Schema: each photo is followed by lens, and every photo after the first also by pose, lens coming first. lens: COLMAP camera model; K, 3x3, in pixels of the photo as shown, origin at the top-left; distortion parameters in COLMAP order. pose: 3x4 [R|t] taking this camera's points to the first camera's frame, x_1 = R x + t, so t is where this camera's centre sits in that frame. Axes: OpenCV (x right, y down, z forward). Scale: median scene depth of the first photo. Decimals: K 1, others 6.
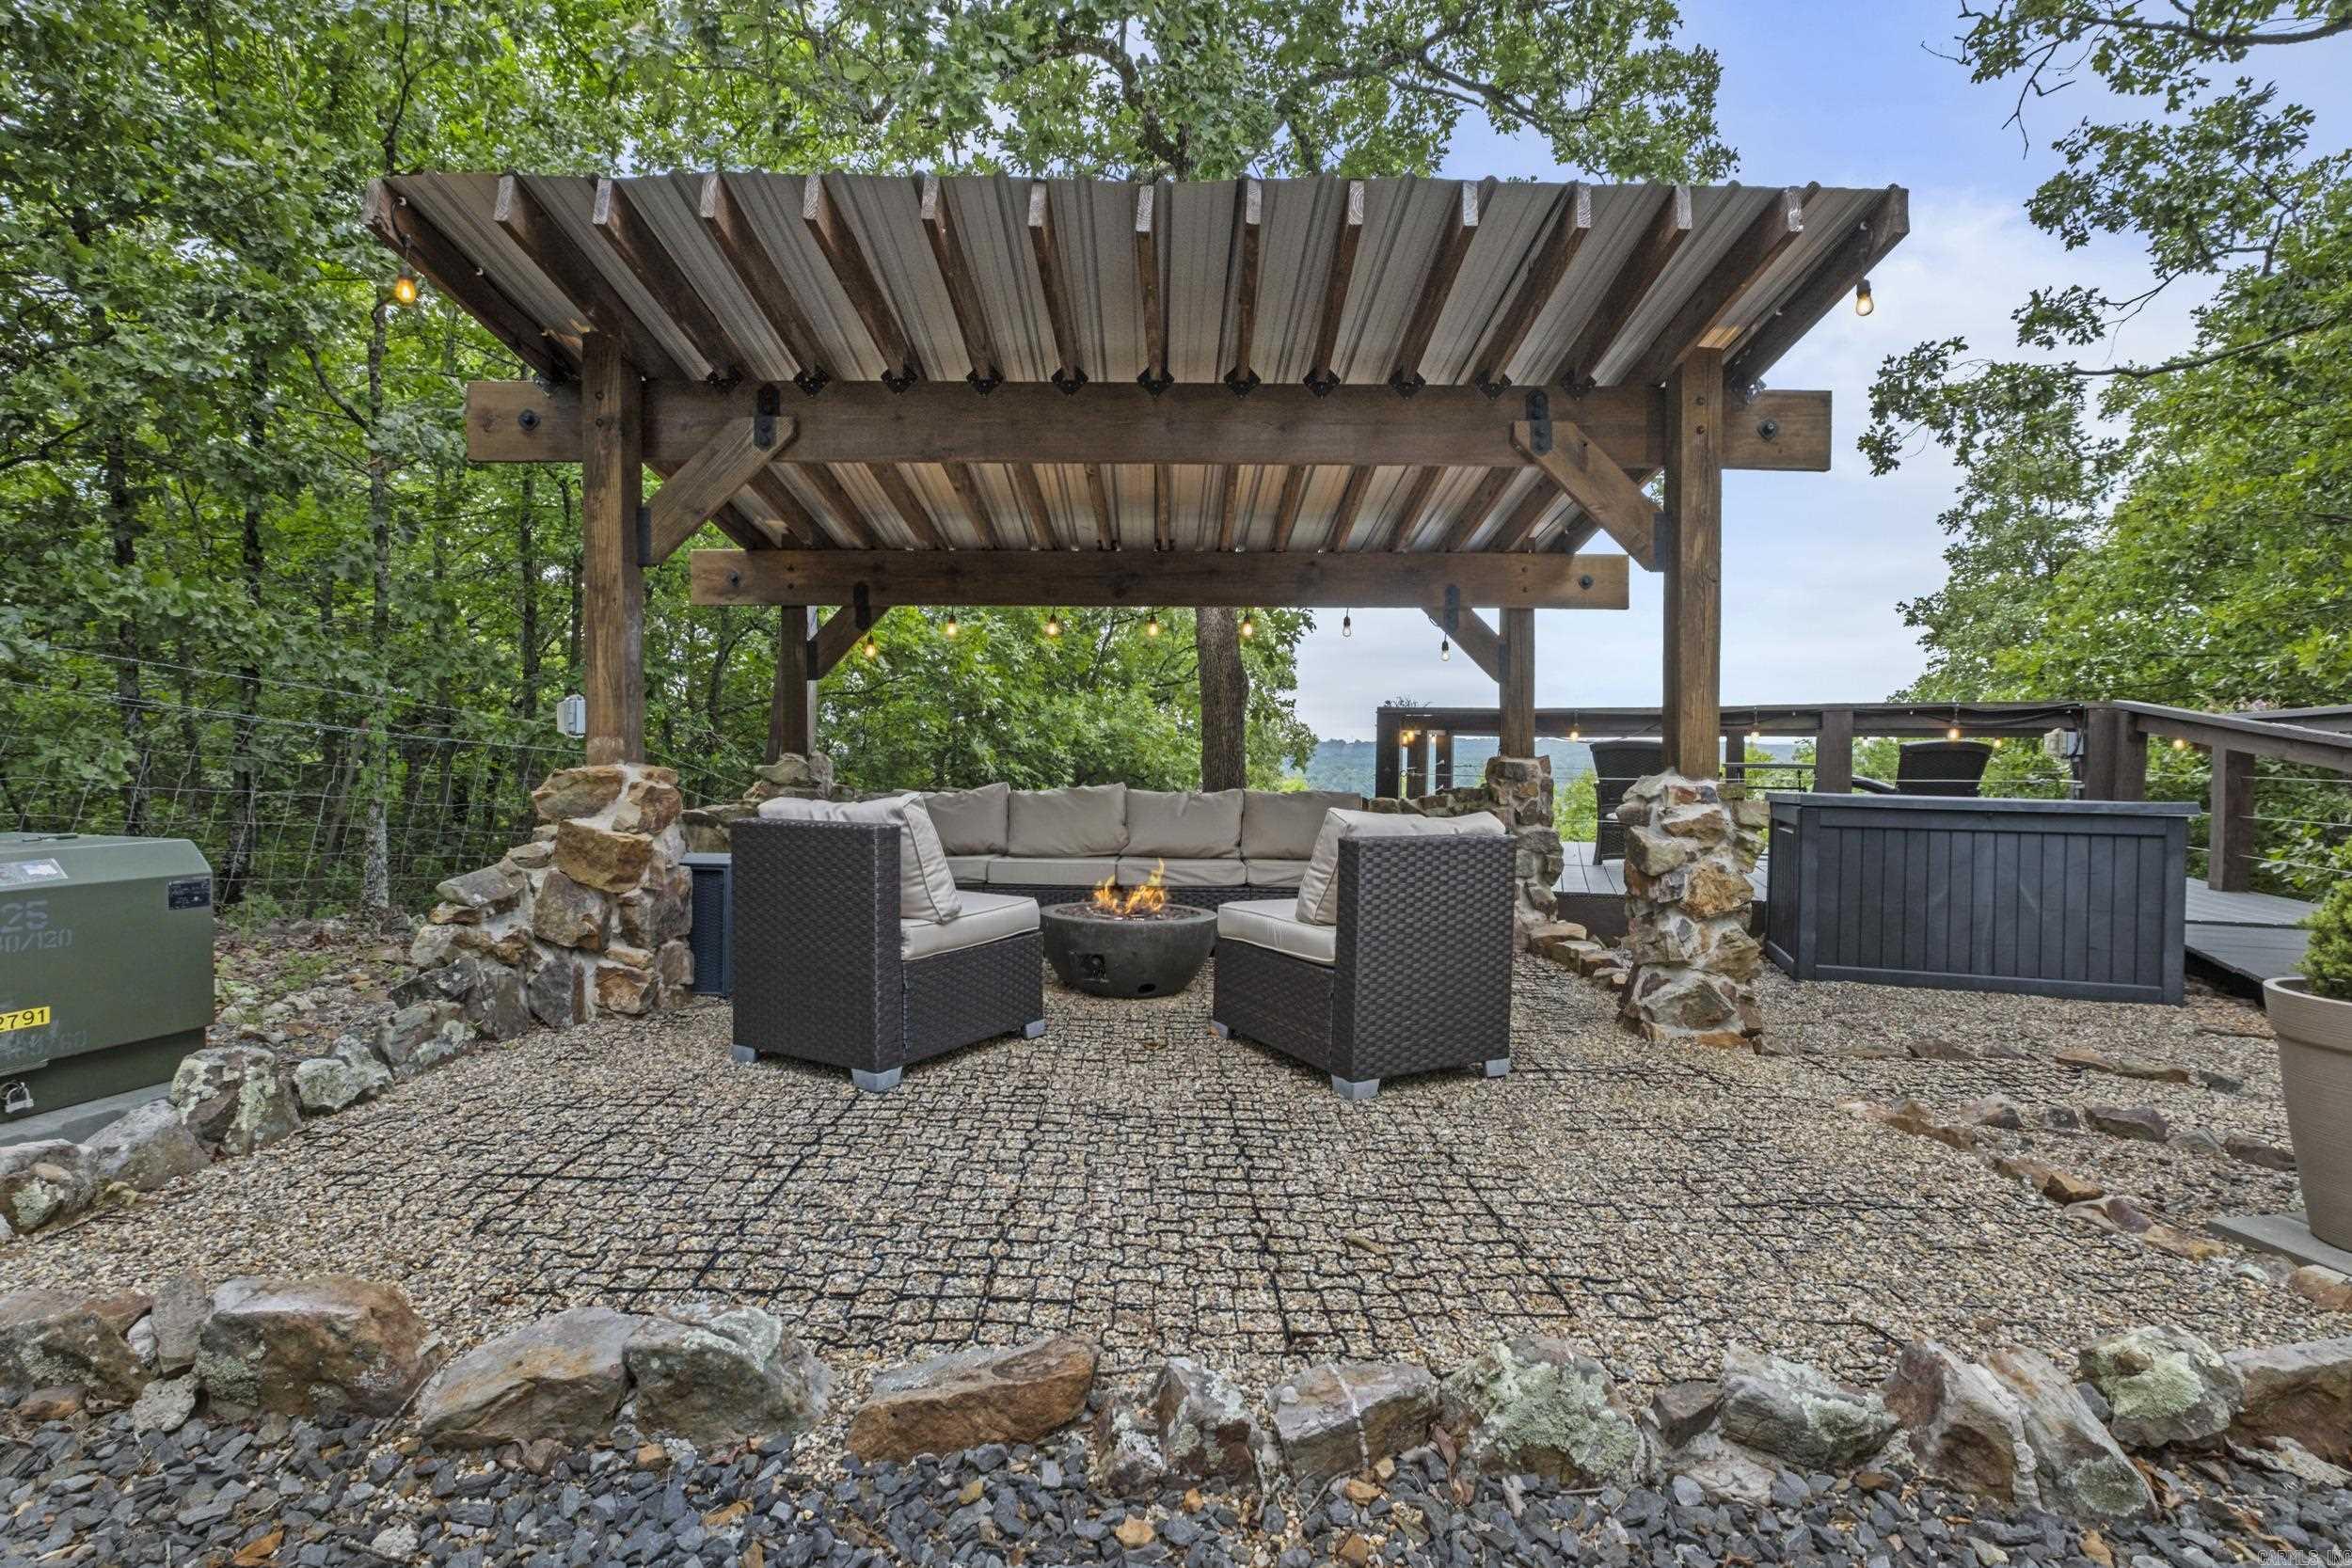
lens RADIAL K [[1100.1, 0, 1161.9], [0, 1100.1, 774.3], [0, 0, 1]] dist [-0.016607, 0.002147]
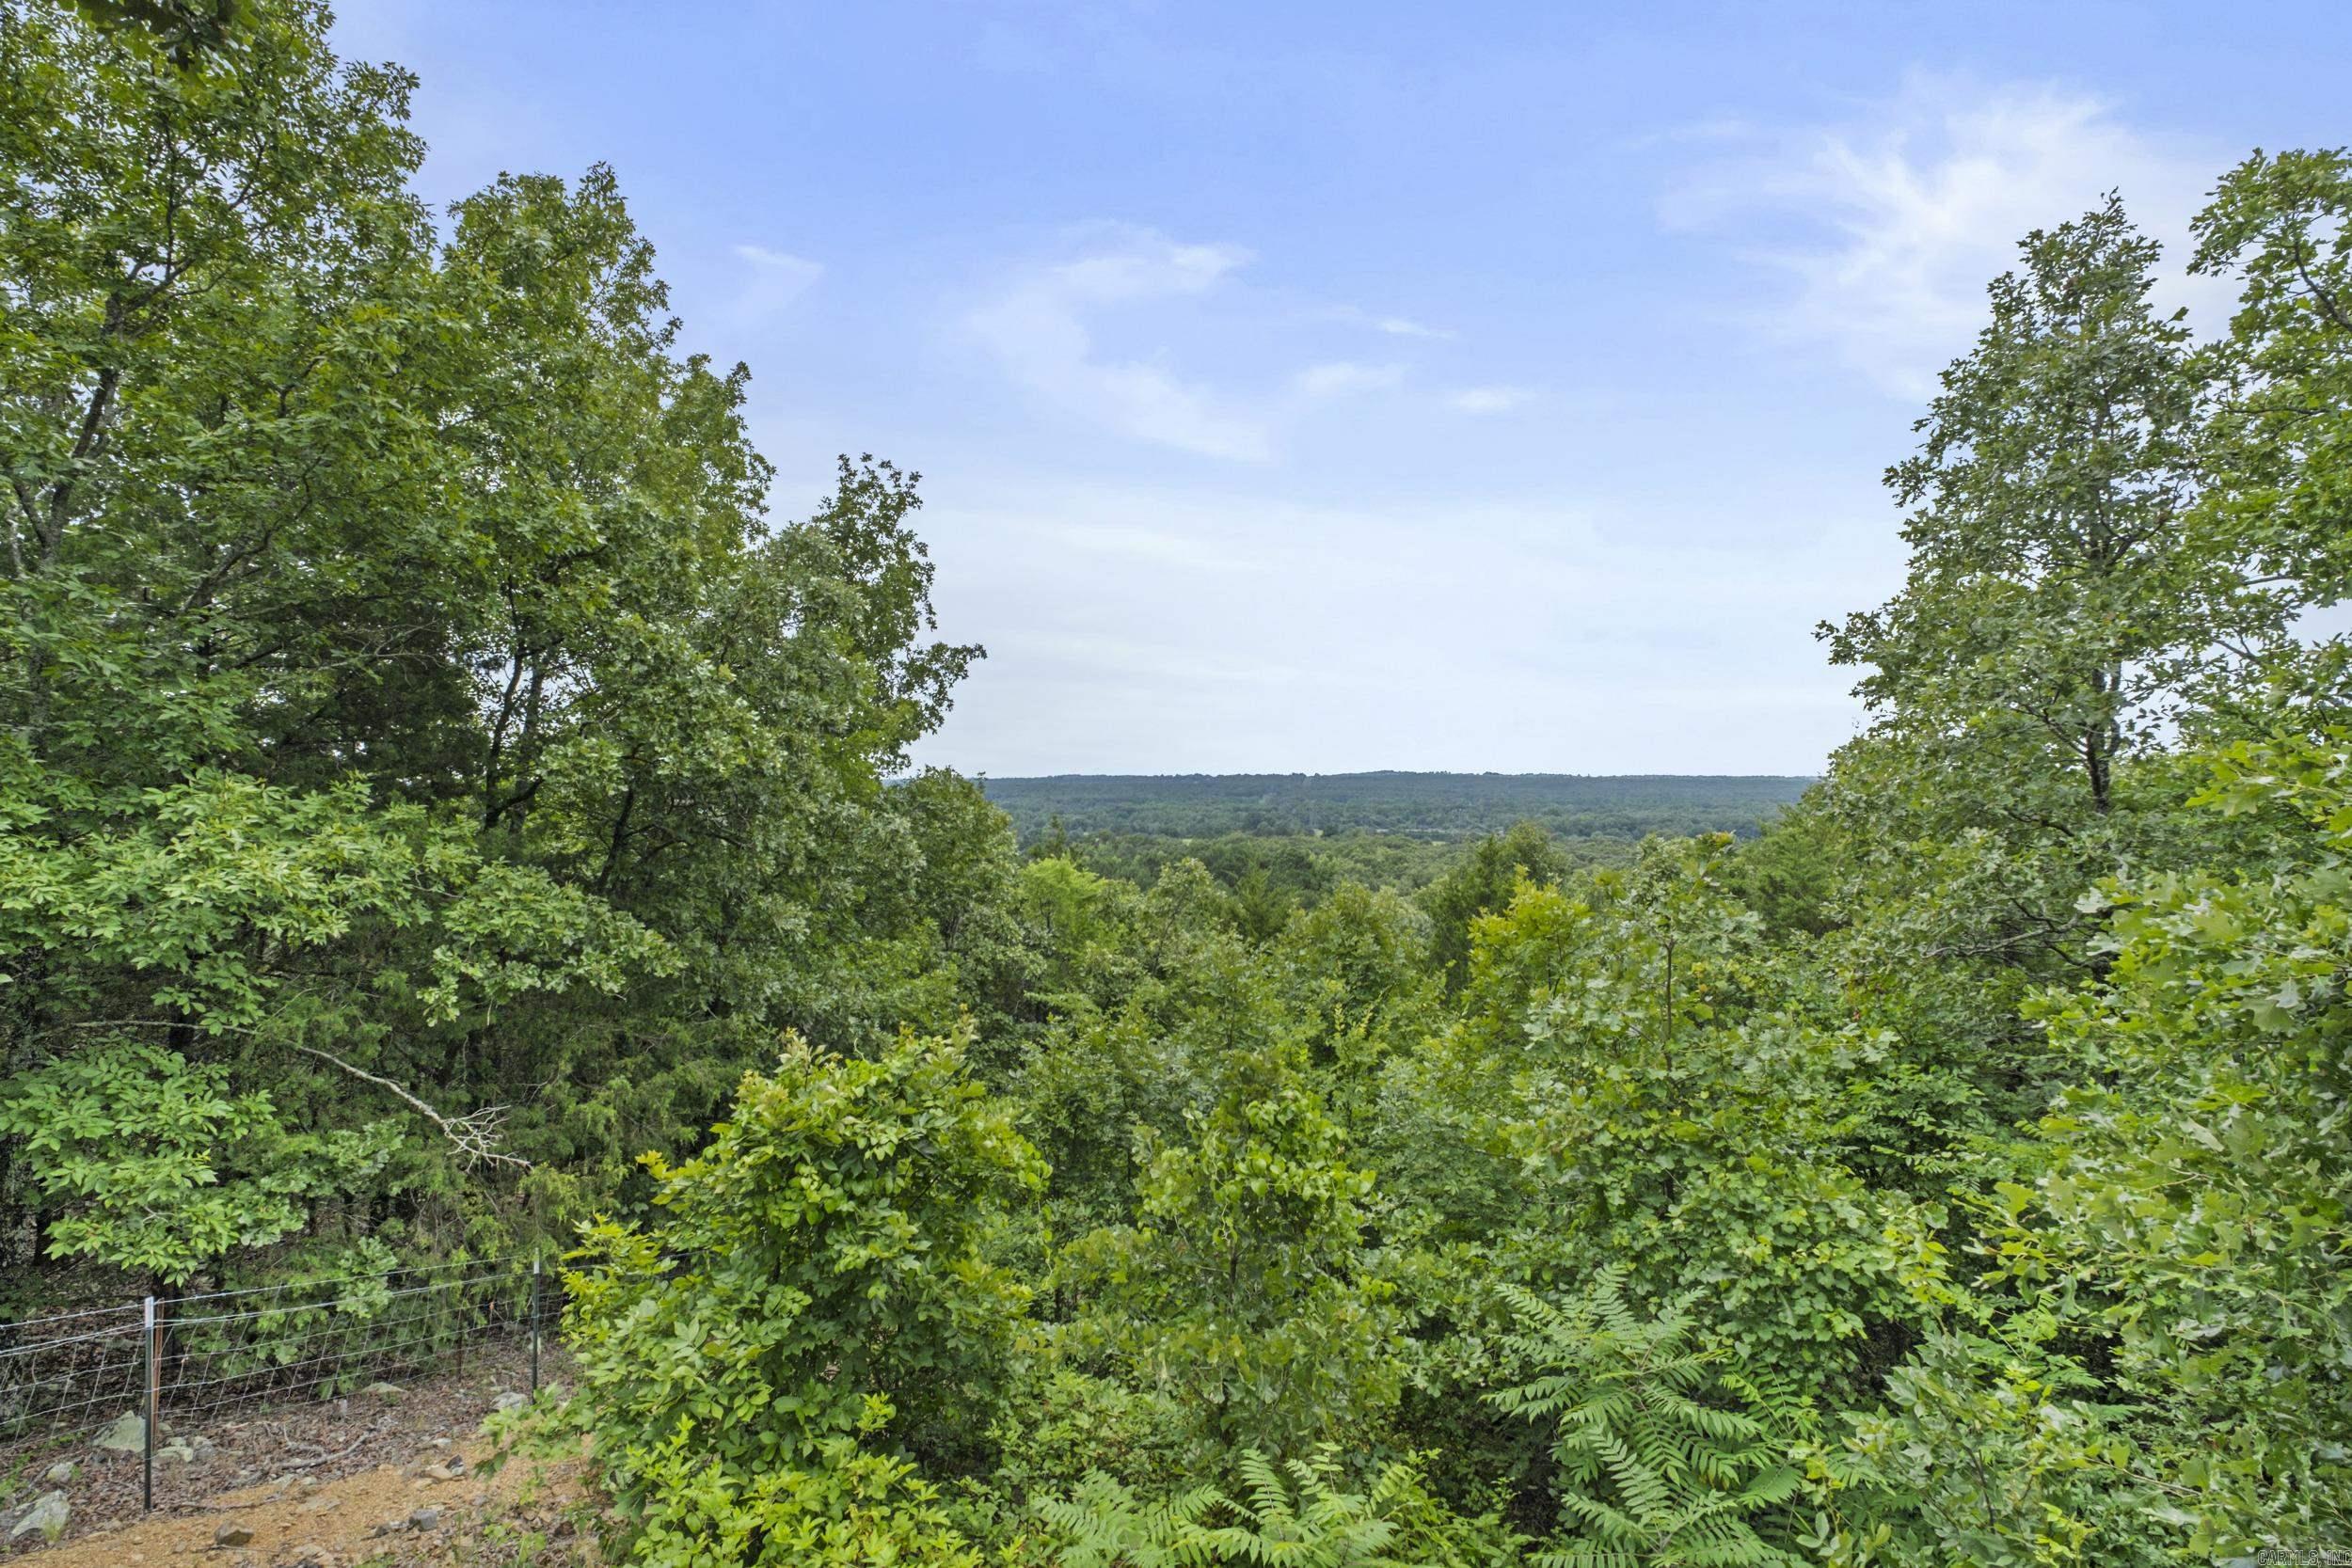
lens RADIAL K [[1038.4, 0, 1162.8], [0, 1038.4, 771.9], [0, 0, 1]] dist [-0.004497, -0.000308]
pose [[0.999268, 0.000441, 0.038258, 1.203864], [0.000846, 0.999434, -0.033625, -0.237563], [-0.038251, 0.033632, 0.998702, 1.835628]]
